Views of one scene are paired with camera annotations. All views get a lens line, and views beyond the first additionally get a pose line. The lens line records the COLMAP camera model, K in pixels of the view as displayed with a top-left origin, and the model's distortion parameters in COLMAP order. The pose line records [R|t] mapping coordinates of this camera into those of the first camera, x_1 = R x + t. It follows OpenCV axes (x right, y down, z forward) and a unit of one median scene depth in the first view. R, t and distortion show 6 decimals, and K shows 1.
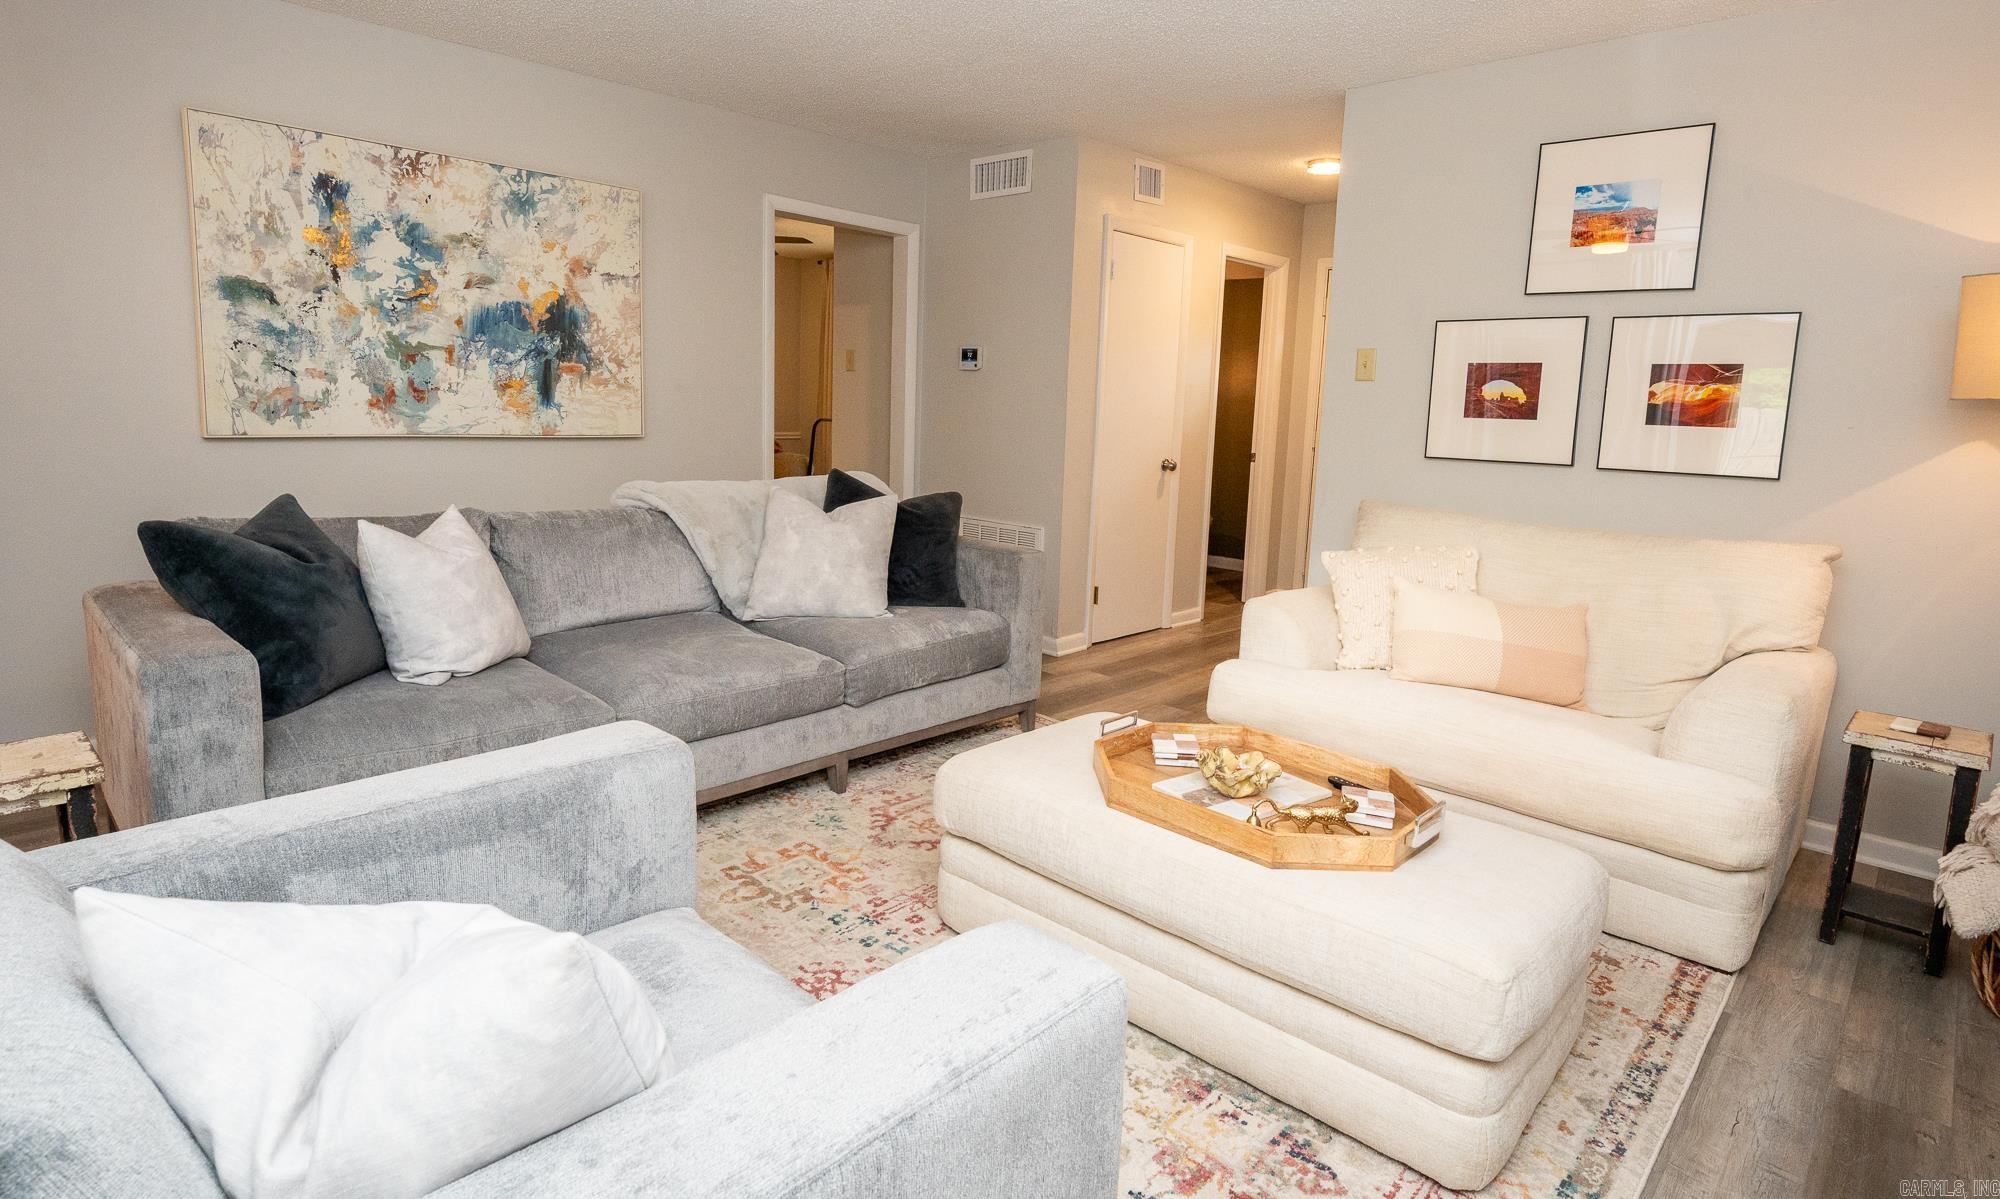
lens RADIAL K [[1037.3, 0, 1000.4], [0, 1037.3, 583.6], [0, 0, 1]] dist [-0.014790, -0.000601]
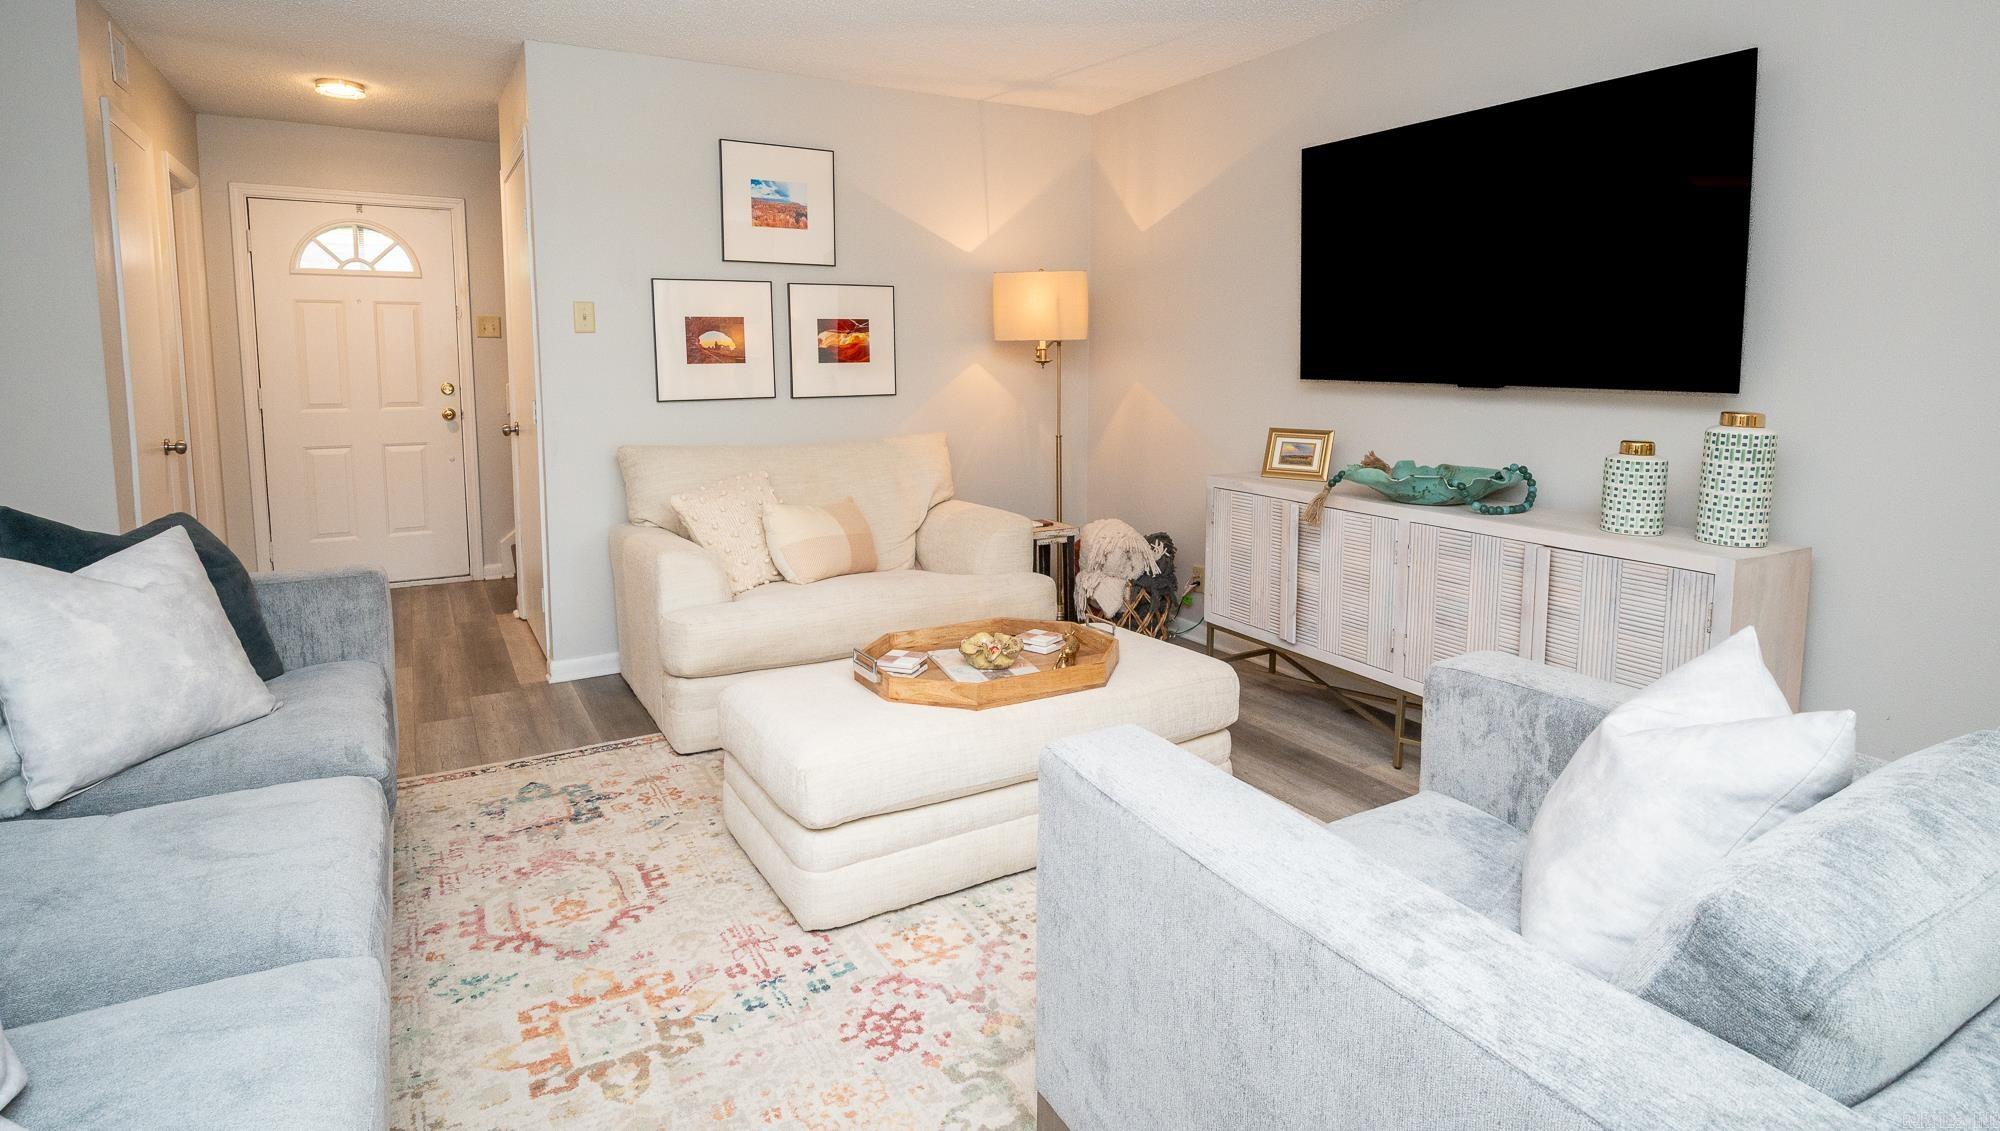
lens RADIAL K [[1027.5, 0, 992.7], [0, 1027.5, 483.7], [0, 0, 1]] dist [-0.005528, -0.000640]
pose [[0.282072, -0.152836, 0.947141, -0.629467], [0.183084, 0.977662, 0.103236, -0.098251], [-0.941762, 0.144287, 0.303753, 0.403205]]
